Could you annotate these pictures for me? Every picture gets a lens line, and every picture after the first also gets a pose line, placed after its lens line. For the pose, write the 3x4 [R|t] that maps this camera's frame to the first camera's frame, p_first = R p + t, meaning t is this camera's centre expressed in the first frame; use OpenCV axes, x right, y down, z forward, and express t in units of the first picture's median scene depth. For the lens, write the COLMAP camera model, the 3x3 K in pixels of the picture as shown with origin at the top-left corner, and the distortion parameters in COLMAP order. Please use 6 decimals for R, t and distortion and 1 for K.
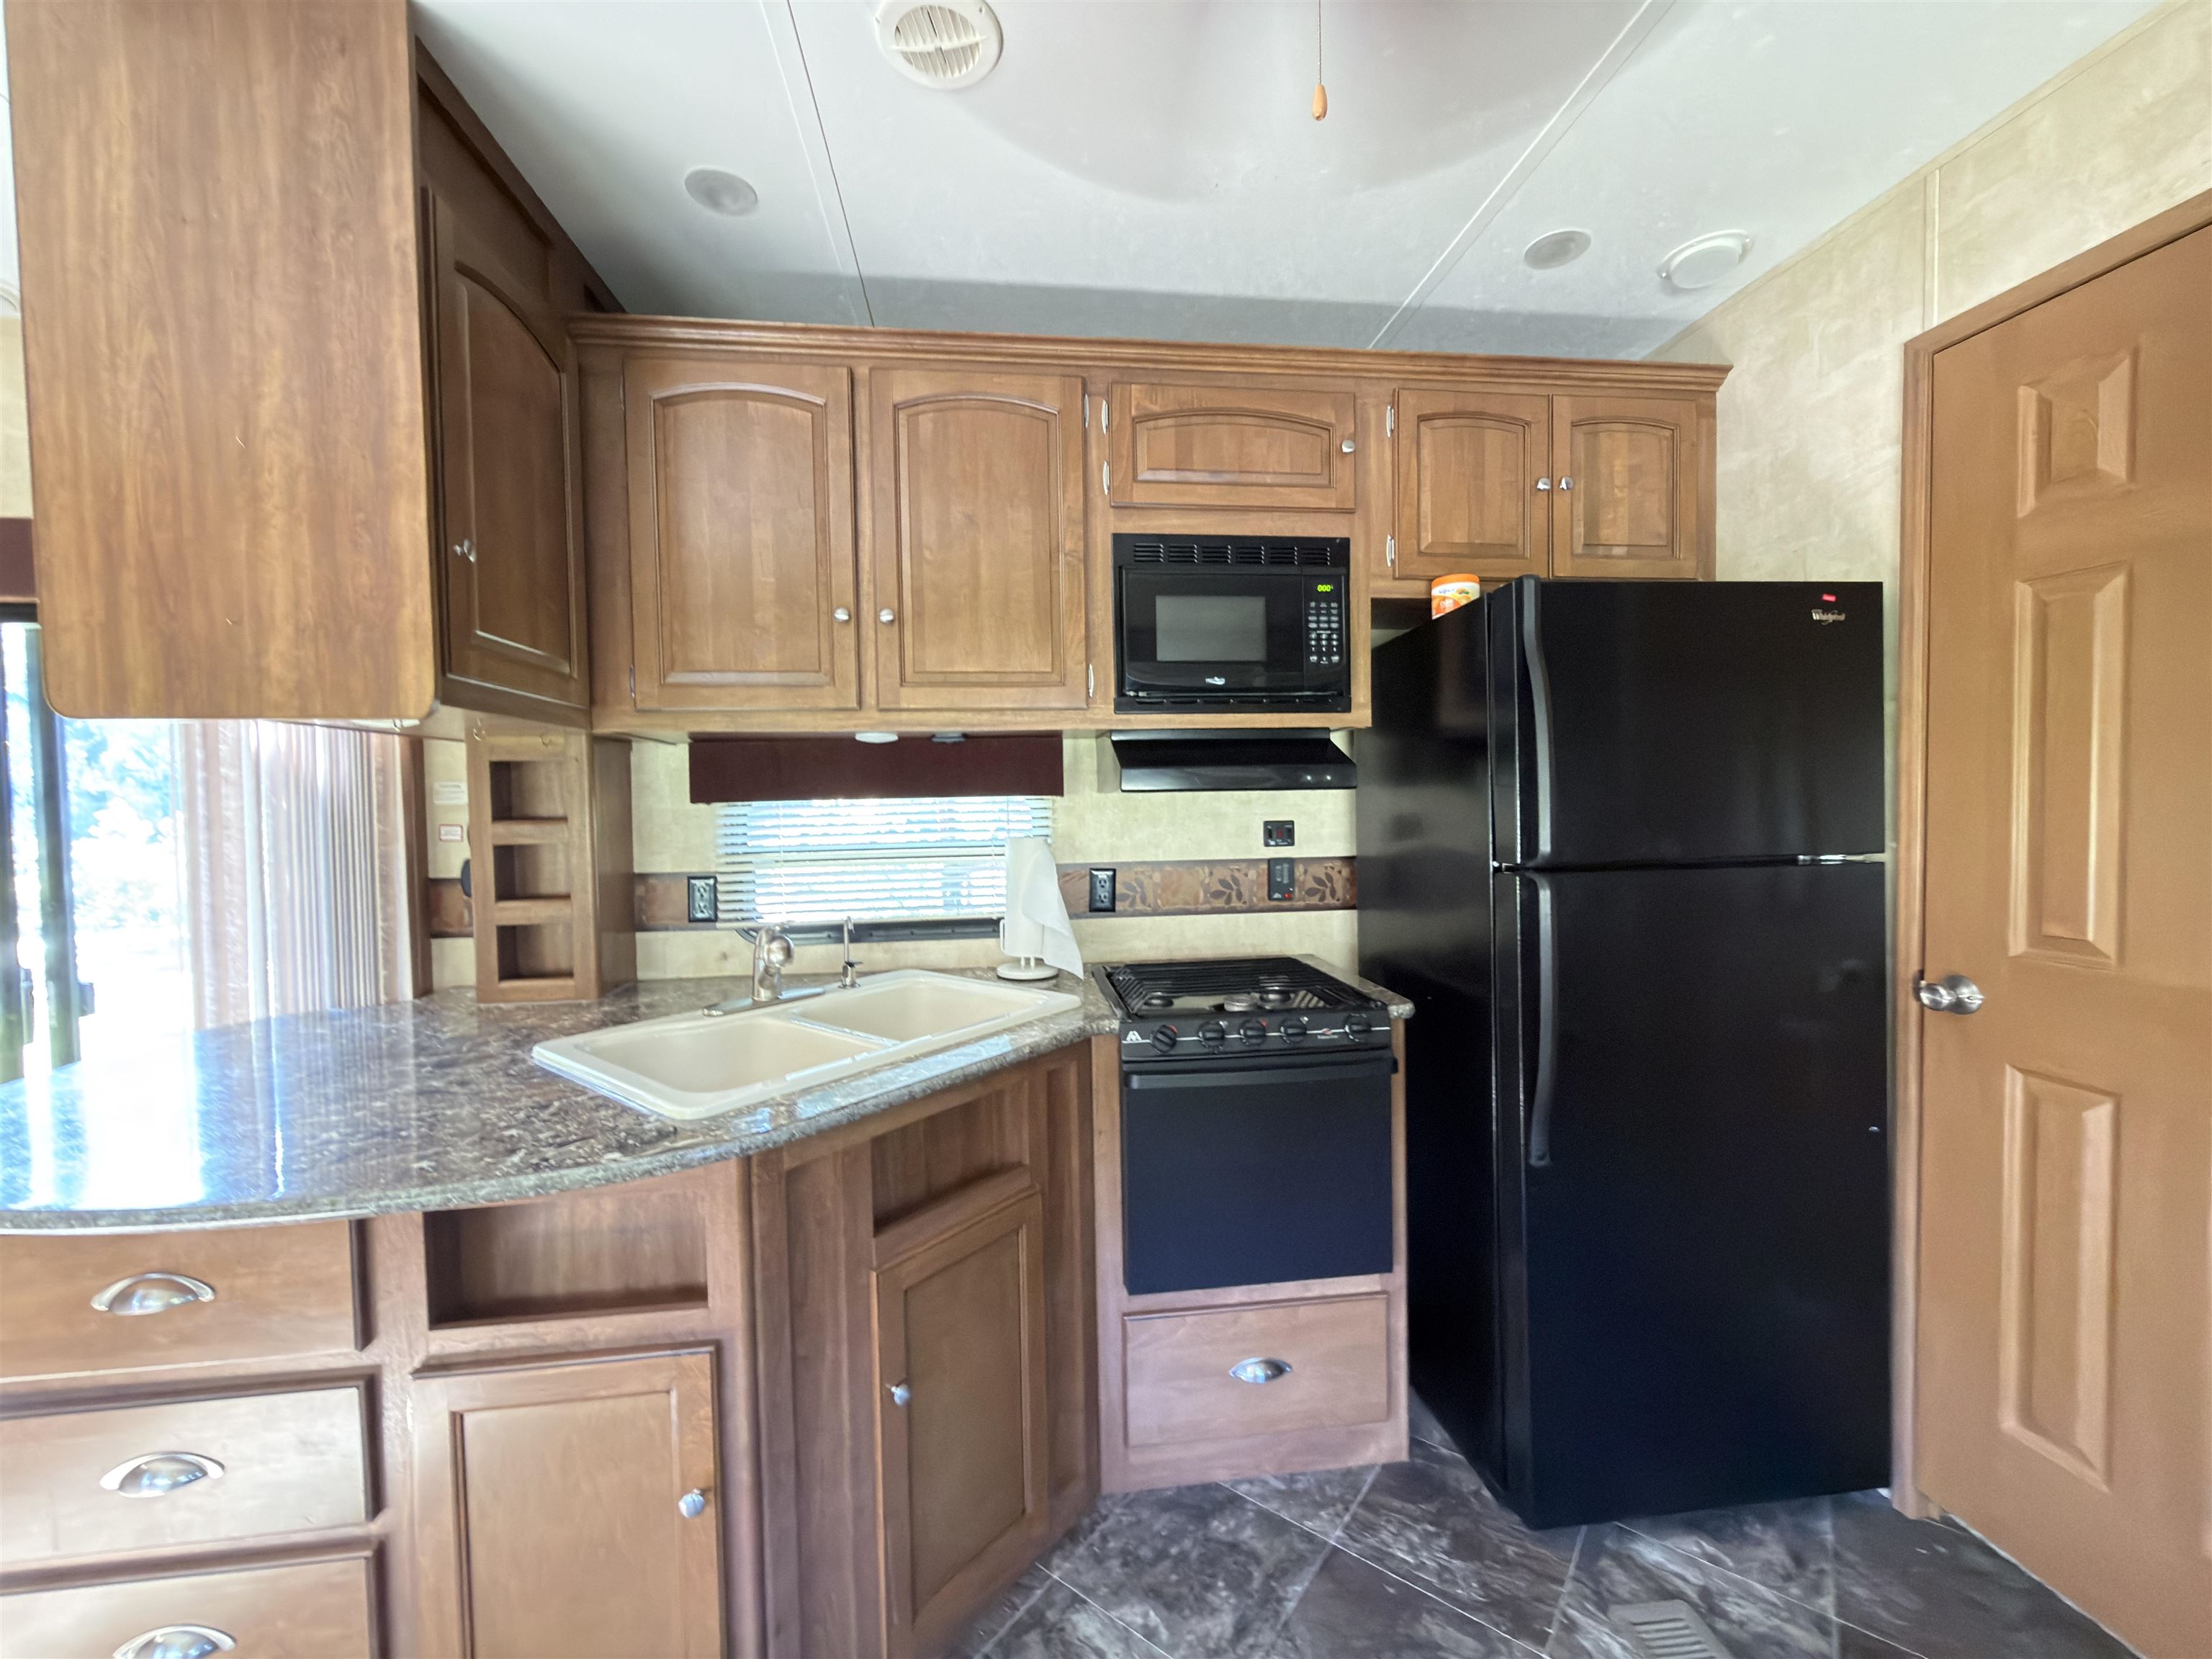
lens RADIAL K [[883.6, 0, 1106.0], [0, 883.6, 829.5], [0, 0, 1]] dist [-0.000261, 0.000492]
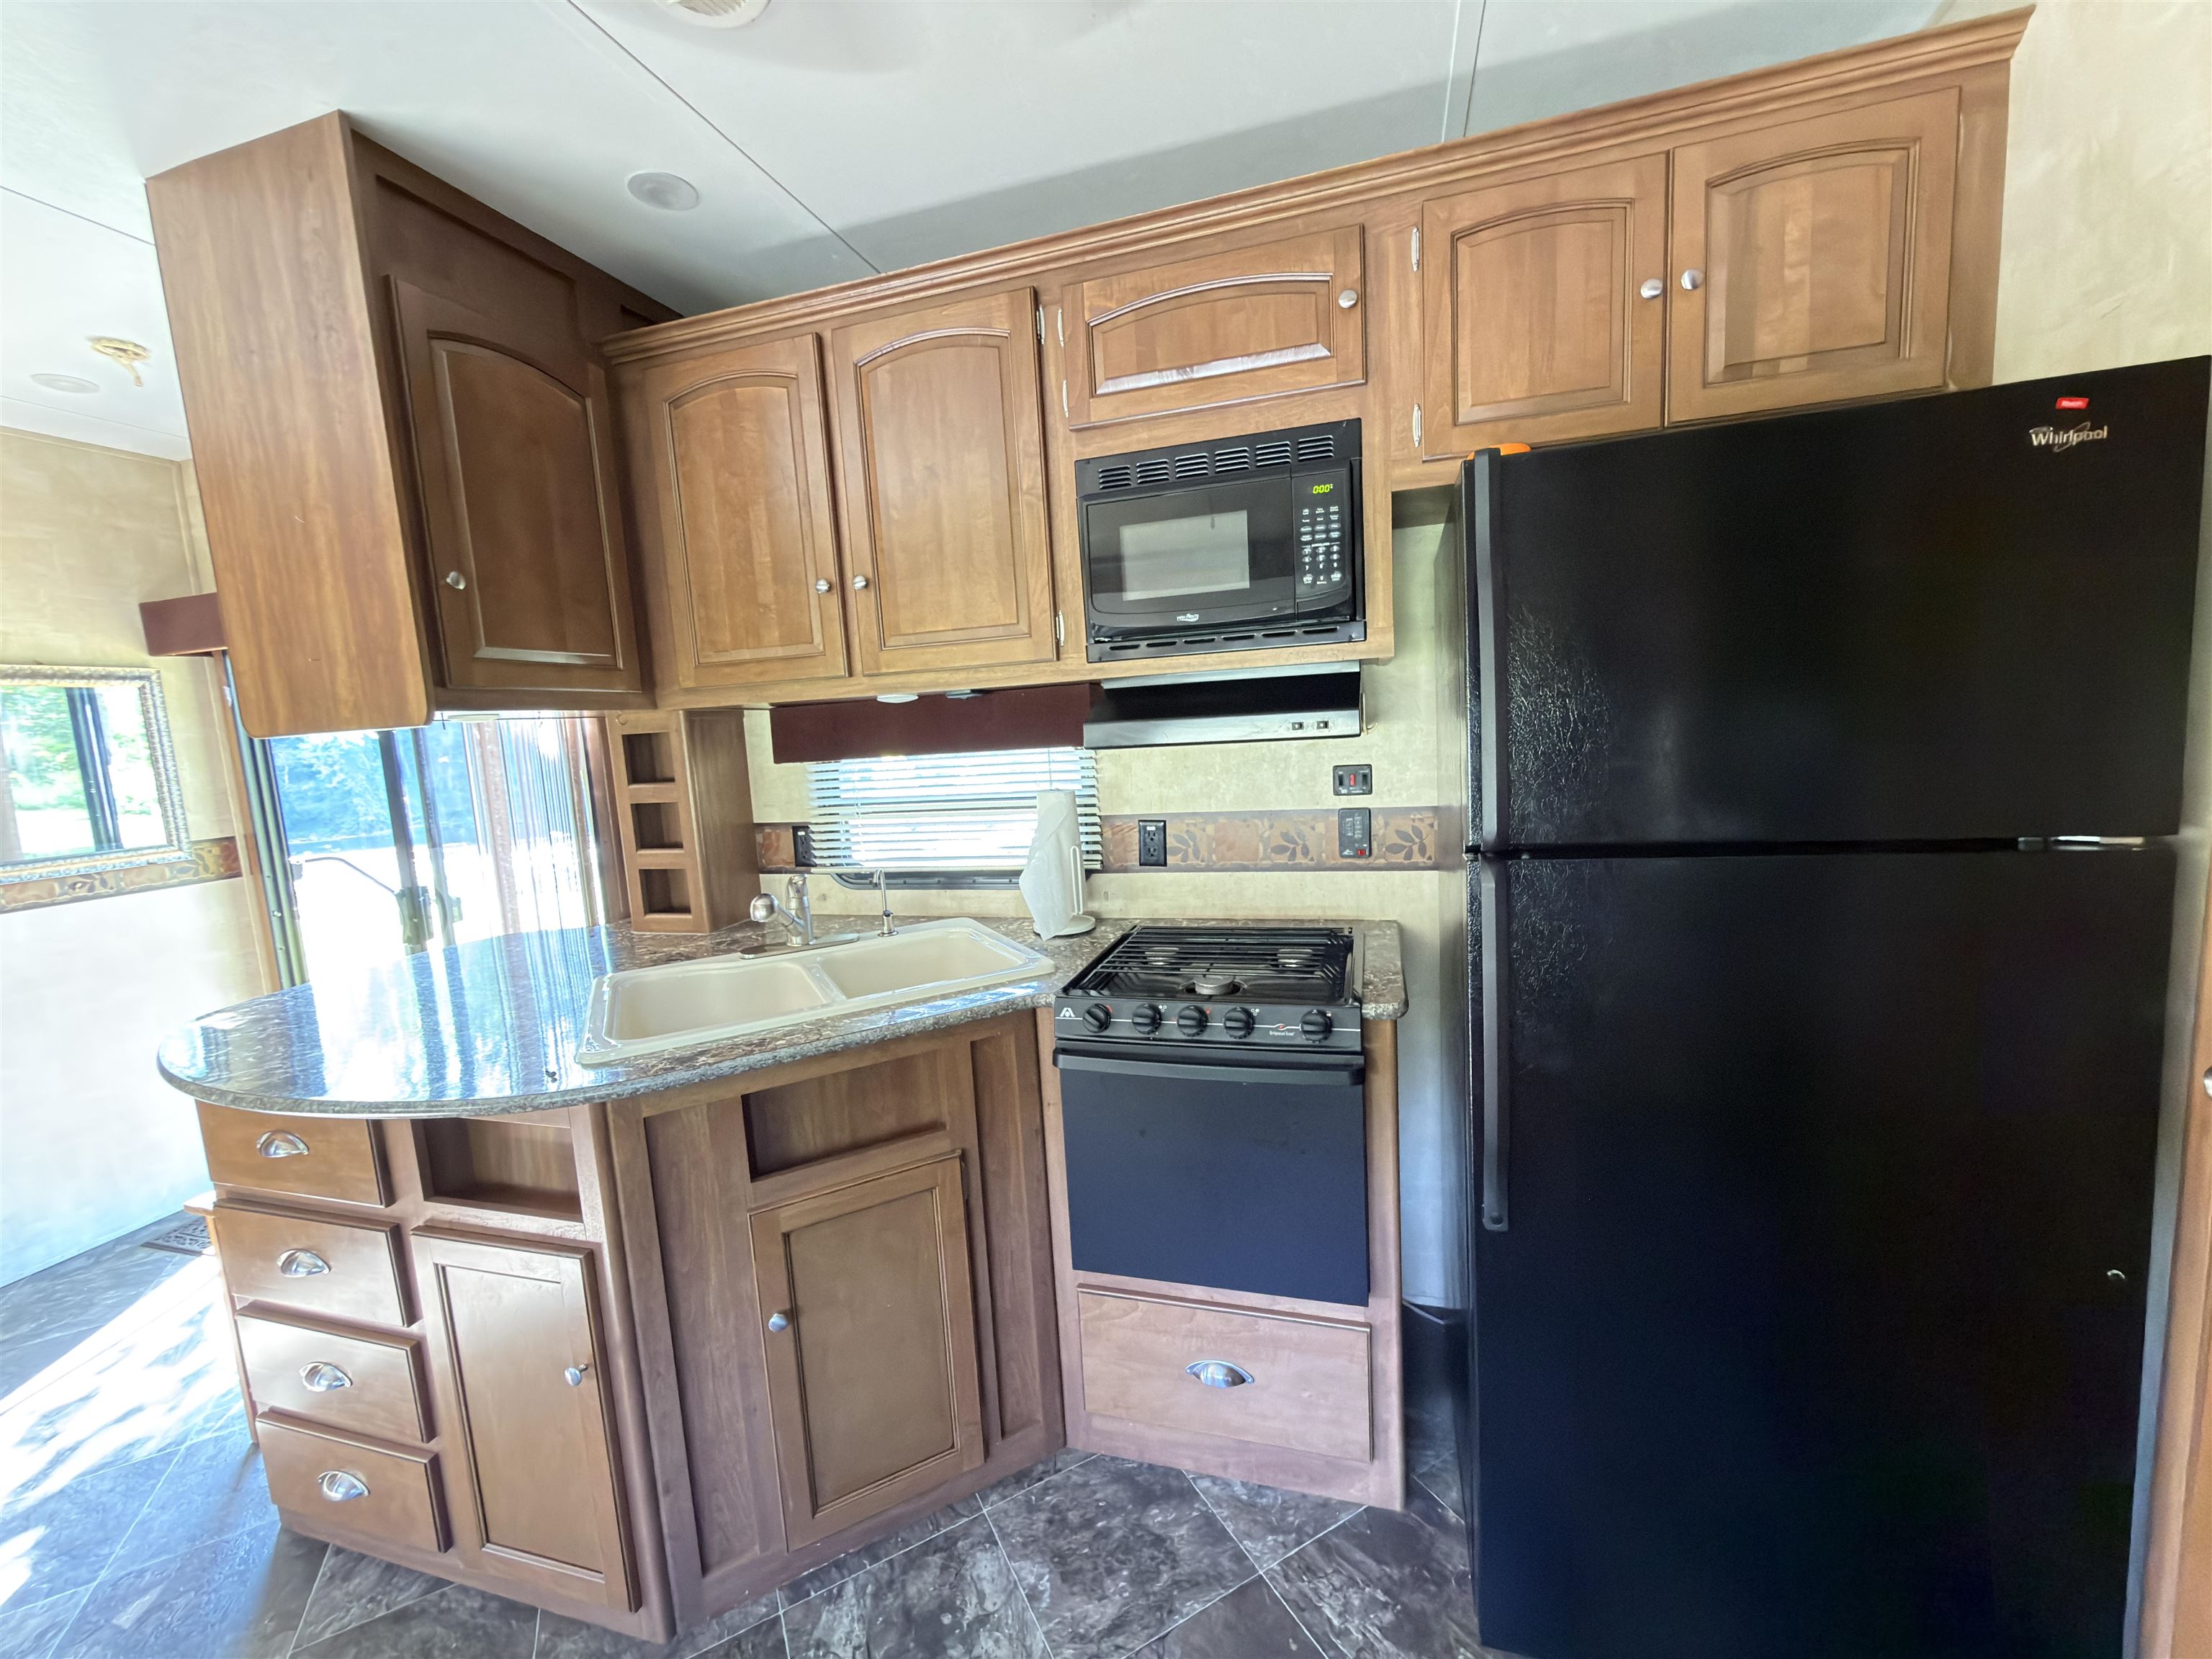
lens RADIAL K [[883.6, 0, 1106.0], [0, 883.6, 829.5], [0, 0, 1]] dist [-0.000261, 0.000492]
pose [[0.916200, 0.012216, -0.400535, 0.408881], [0.029699, 0.994716, 0.098273, -0.049411], [0.399619, -0.101933, 0.910996, 0.155299]]
